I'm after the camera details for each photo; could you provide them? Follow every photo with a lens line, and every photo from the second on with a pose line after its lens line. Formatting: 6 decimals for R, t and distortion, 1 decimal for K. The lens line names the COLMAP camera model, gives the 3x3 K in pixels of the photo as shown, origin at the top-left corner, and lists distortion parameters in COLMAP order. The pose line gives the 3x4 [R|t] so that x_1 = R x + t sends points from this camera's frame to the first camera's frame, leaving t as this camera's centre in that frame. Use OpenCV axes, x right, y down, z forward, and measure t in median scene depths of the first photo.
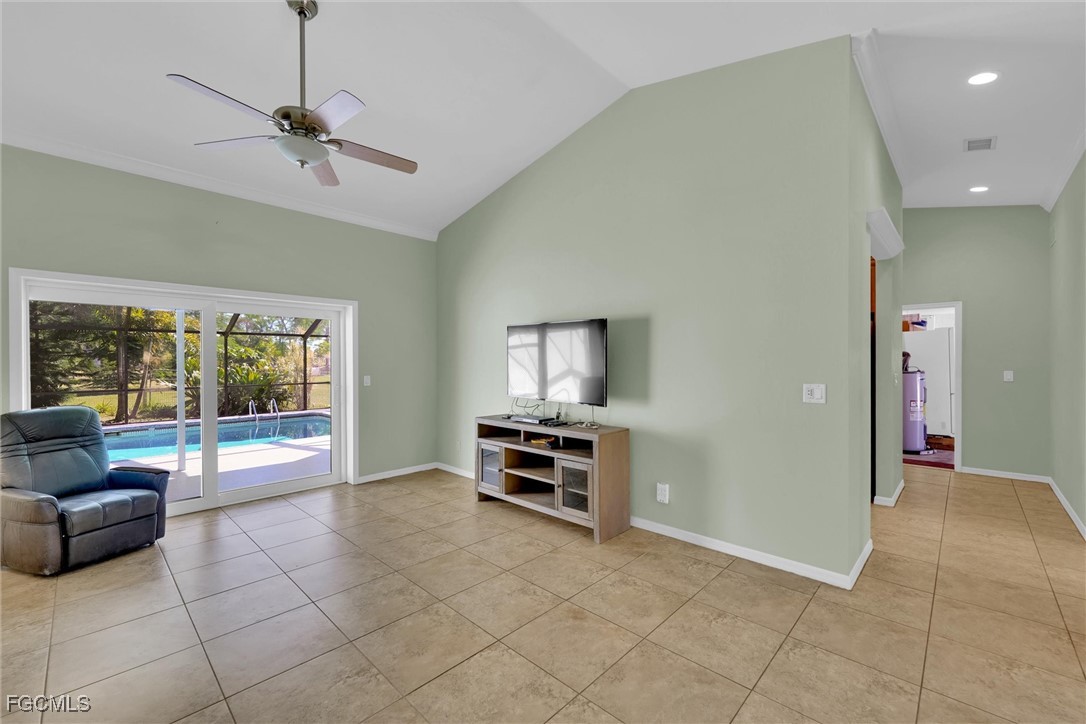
lens RADIAL K [[445.4, 0, 549.2], [0, 445.4, 361.3], [0, 0, 1]] dist [-0.002188, 0.000615]
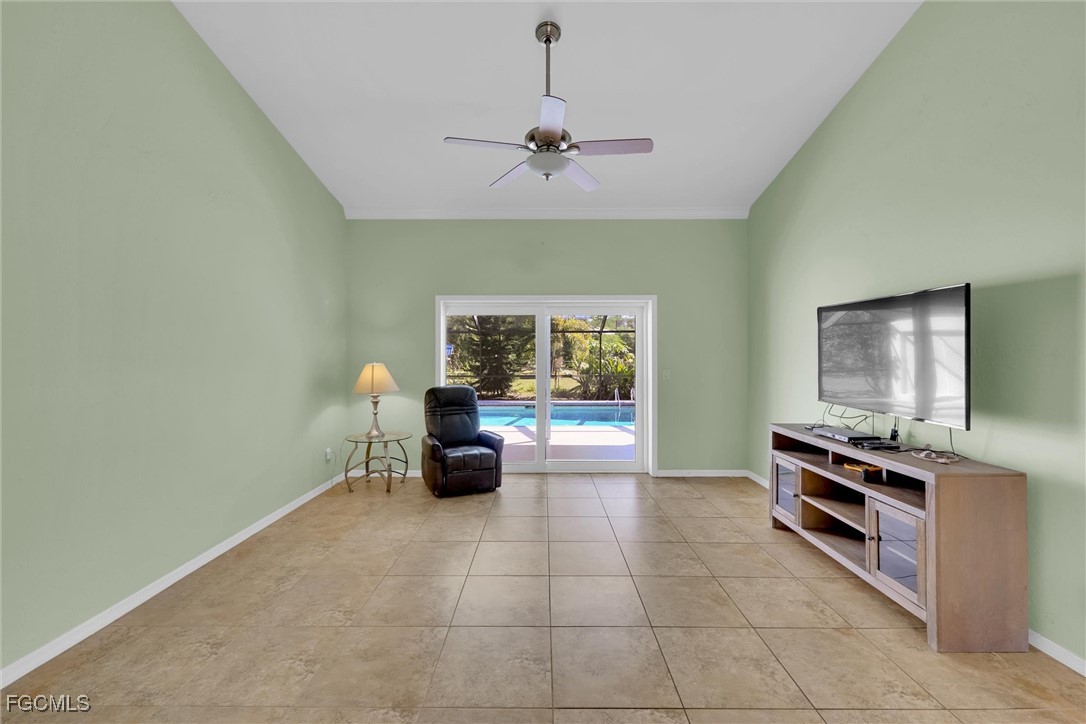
lens RADIAL K [[445.4, 0, 539.3], [0, 445.4, 355.0], [0, 0, 1]] dist [-0.002188, 0.000615]
pose [[0.681815, -0.000169, -0.731525, 0.174083], [0.000150, 1.000000, -0.000091, 0.000382], [0.731525, -0.000048, 0.681815, 0.166190]]
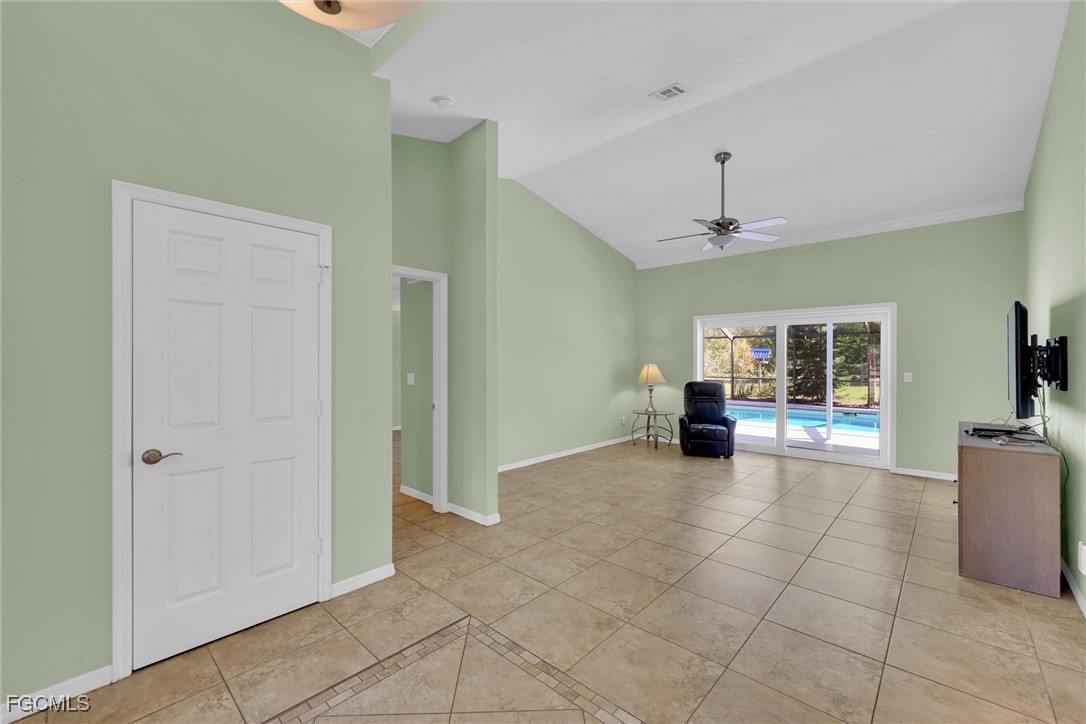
lens RADIAL K [[445.4, 0, 537.5], [0, 445.4, 358.8], [0, 0, 1]] dist [-0.002188, 0.000615]
pose [[0.010594, 0.000669, -0.999944, 0.875746], [0.001091, 0.999999, 0.000680, -0.001852], [0.999943, -0.001098, 0.010593, 0.175662]]
